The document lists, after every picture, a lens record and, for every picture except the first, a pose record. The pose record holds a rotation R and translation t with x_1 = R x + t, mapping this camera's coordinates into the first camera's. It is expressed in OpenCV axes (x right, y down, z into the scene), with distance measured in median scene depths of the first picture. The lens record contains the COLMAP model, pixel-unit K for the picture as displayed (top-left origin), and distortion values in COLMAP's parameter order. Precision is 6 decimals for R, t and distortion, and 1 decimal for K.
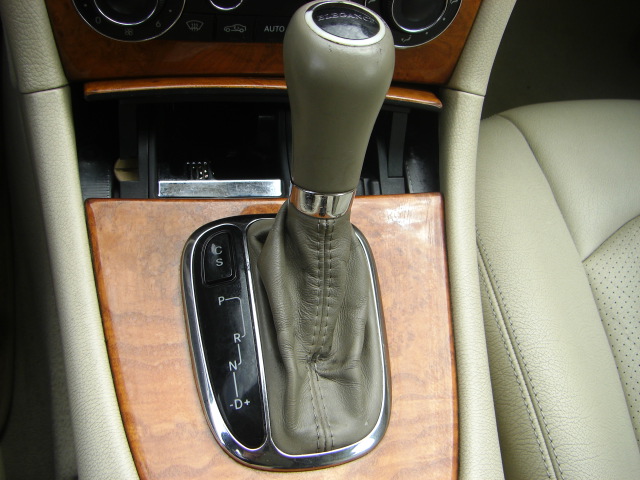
lens RADIAL K [[722.6, 0, 318.4], [0, 722.6, 238.5], [0, 0, 1]] dist [-0.186644, 0.126700]
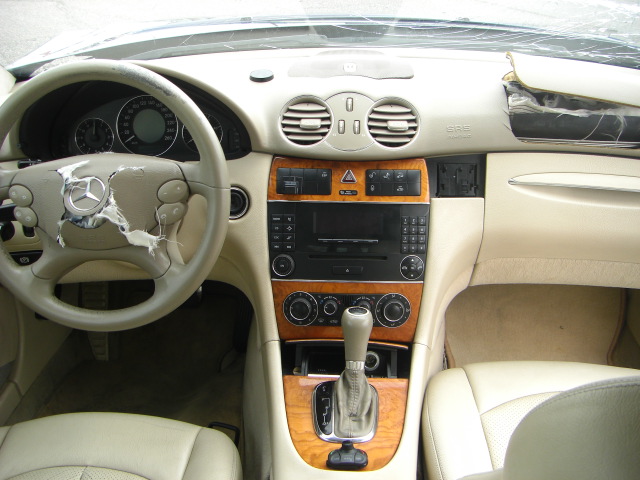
lens RADIAL K [[722.6, 0, 318.4], [0, 722.6, 238.5], [0, 0, 1]] dist [-0.186644, 0.126700]
pose [[0.966769, -0.073124, -0.244969, 0.601847], [-0.067447, 0.851315, -0.520302, 1.015310], [0.246592, 0.519534, 0.818093, -1.744883]]
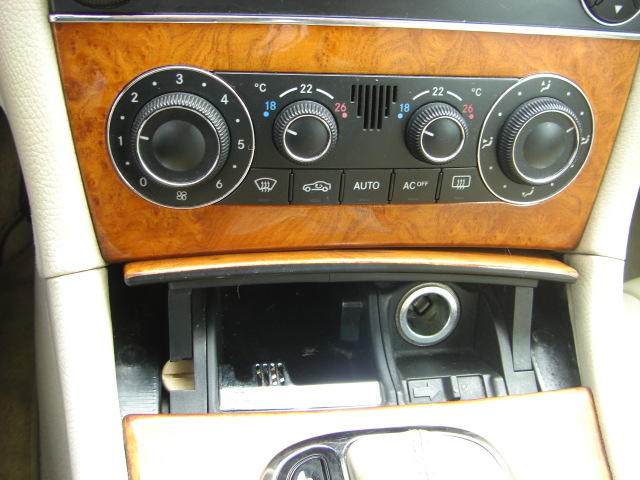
lens RADIAL K [[722.6, 0, 318.4], [0, 722.6, 238.5], [0, 0, 1]] dist [-0.186644, 0.126700]
pose [[0.997281, -0.053662, -0.050498, -0.076156], [0.037176, 0.958118, -0.283951, -0.014974], [0.063621, 0.281302, 0.957508, 0.246165]]
